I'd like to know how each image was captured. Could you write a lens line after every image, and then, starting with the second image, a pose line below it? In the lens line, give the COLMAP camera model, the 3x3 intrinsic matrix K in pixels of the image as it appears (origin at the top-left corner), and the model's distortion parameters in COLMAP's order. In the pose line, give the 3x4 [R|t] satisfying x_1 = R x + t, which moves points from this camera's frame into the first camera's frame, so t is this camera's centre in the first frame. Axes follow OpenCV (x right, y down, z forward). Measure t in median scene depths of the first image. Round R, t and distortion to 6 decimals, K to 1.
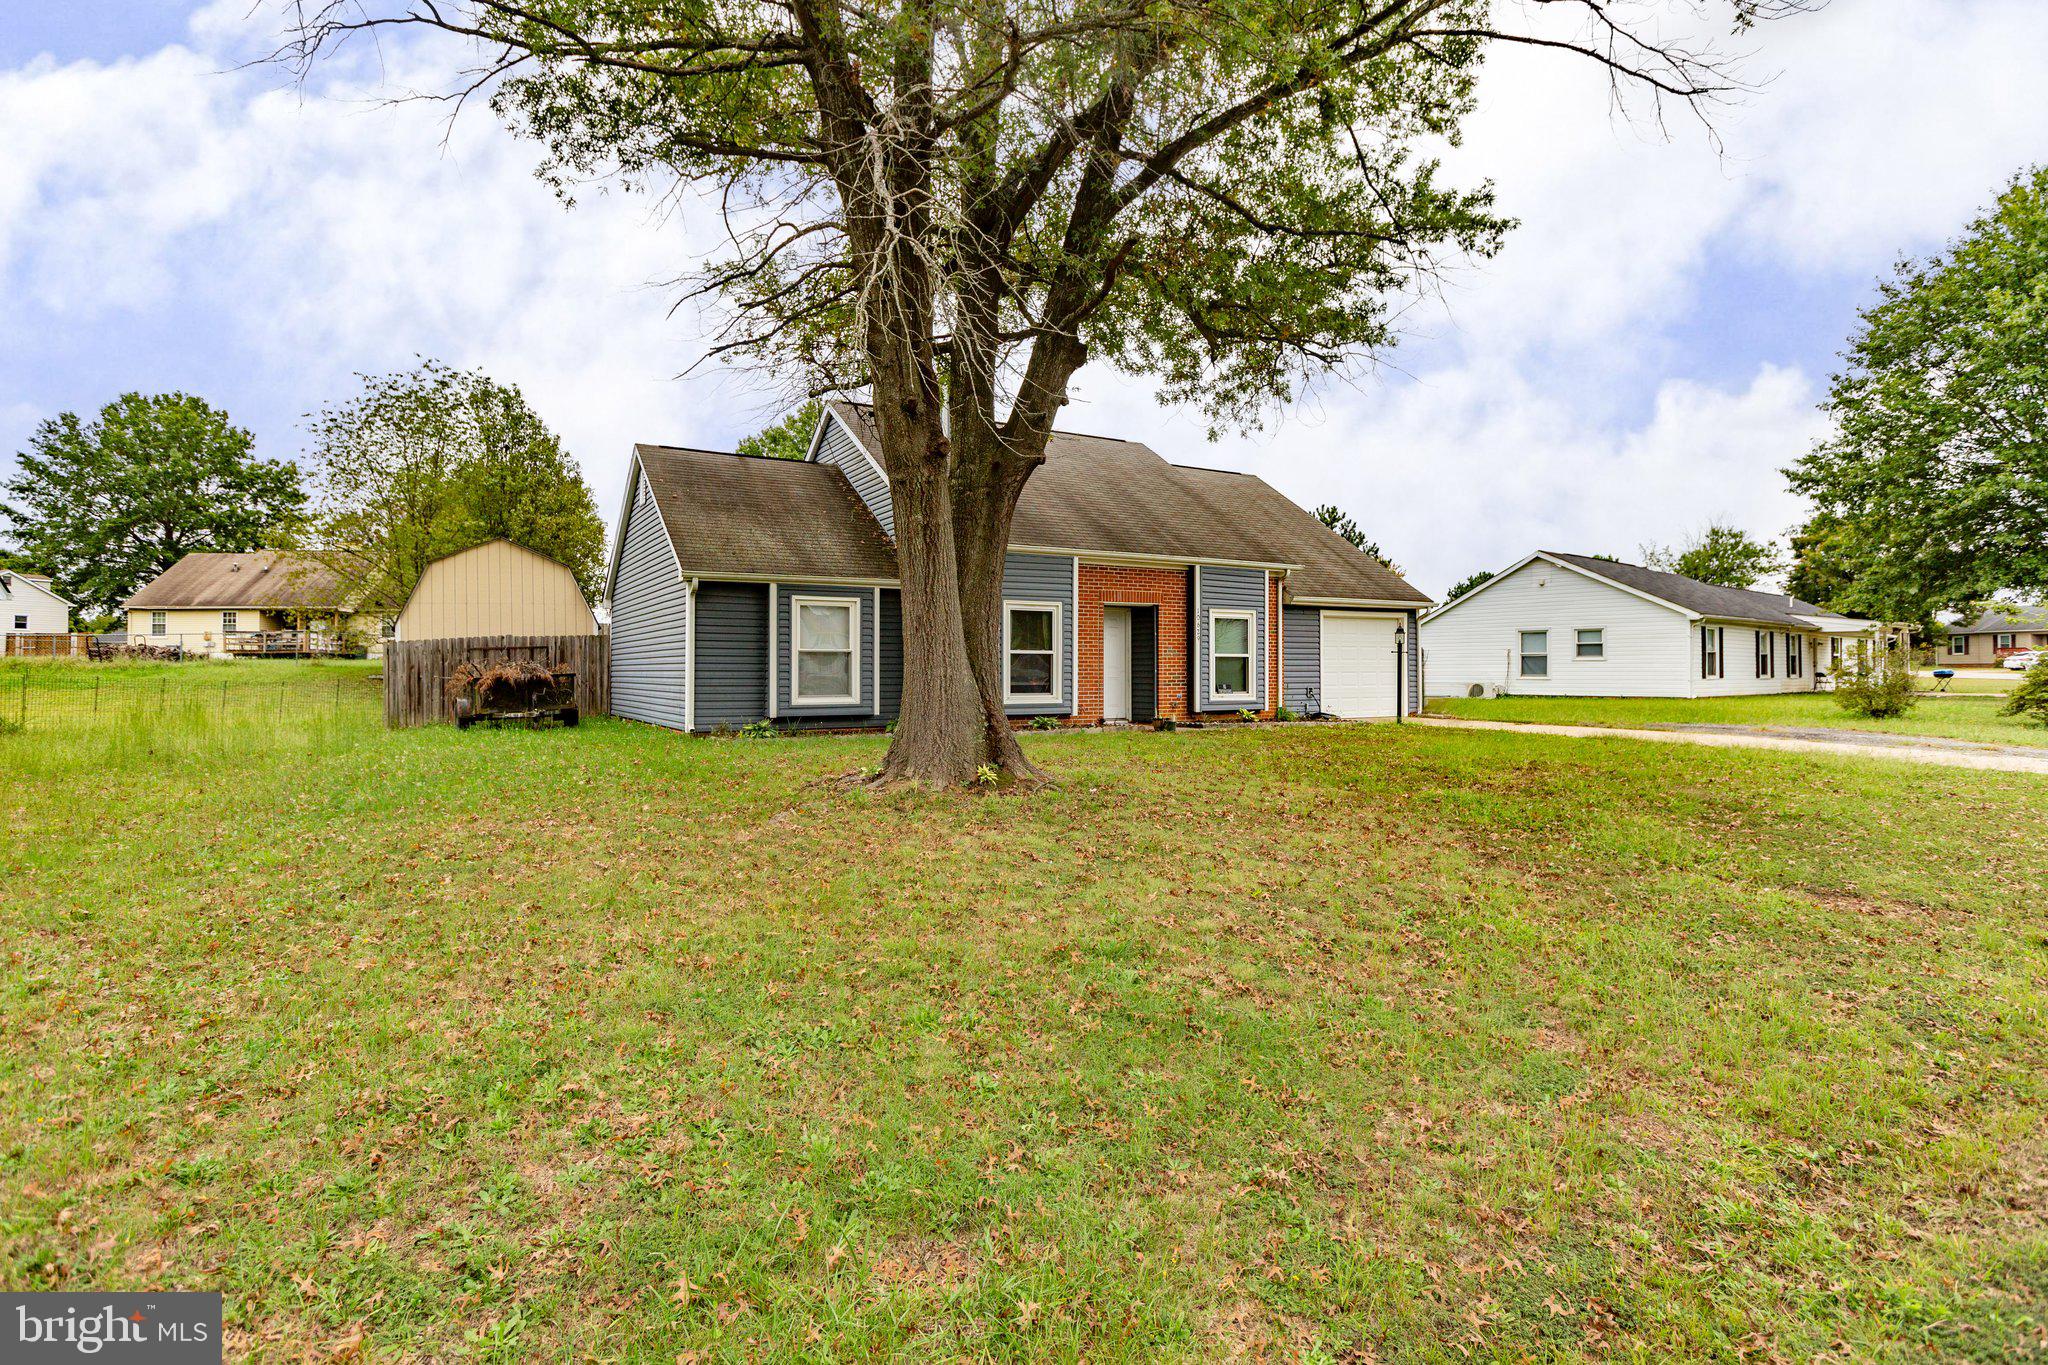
lens RADIAL K [[1026.9, 0, 1024.0], [0, 1026.9, 682.5], [0, 0, 1]] dist [-0.000998, 0.000343]
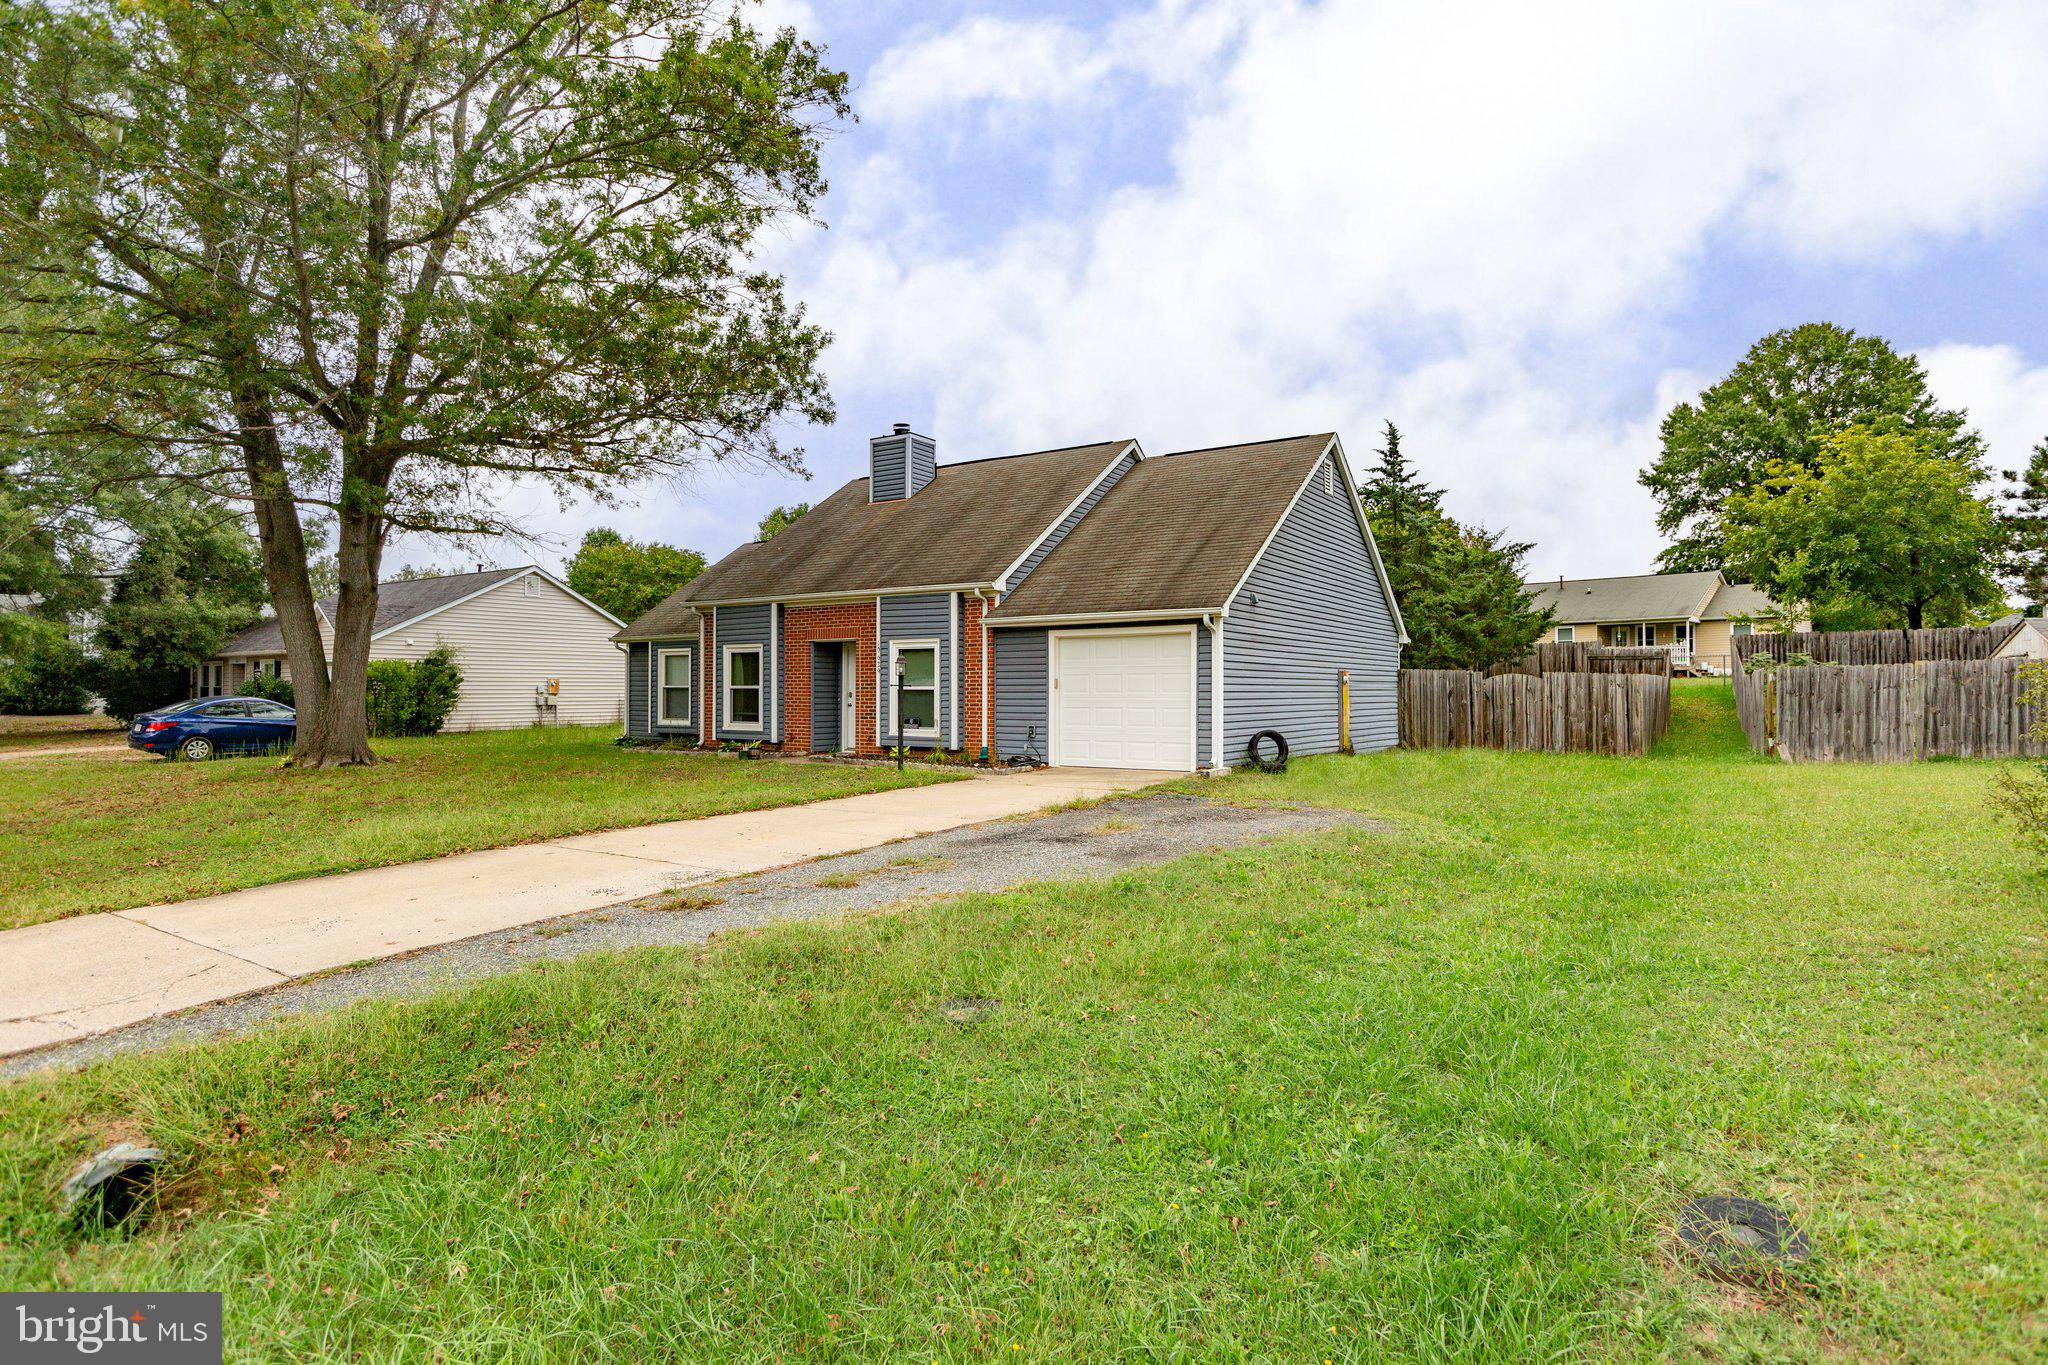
lens RADIAL K [[1090.8, 0, 1024.0], [0, 1090.8, 682.5], [0, 0, 1]] dist [-0.001735, 0.000075]
pose [[0.438503, -0.004899, -0.898716, 1.267768], [-0.009490, 0.999904, -0.010081, -0.024976], [0.898679, 0.012949, 0.438415, 0.726620]]
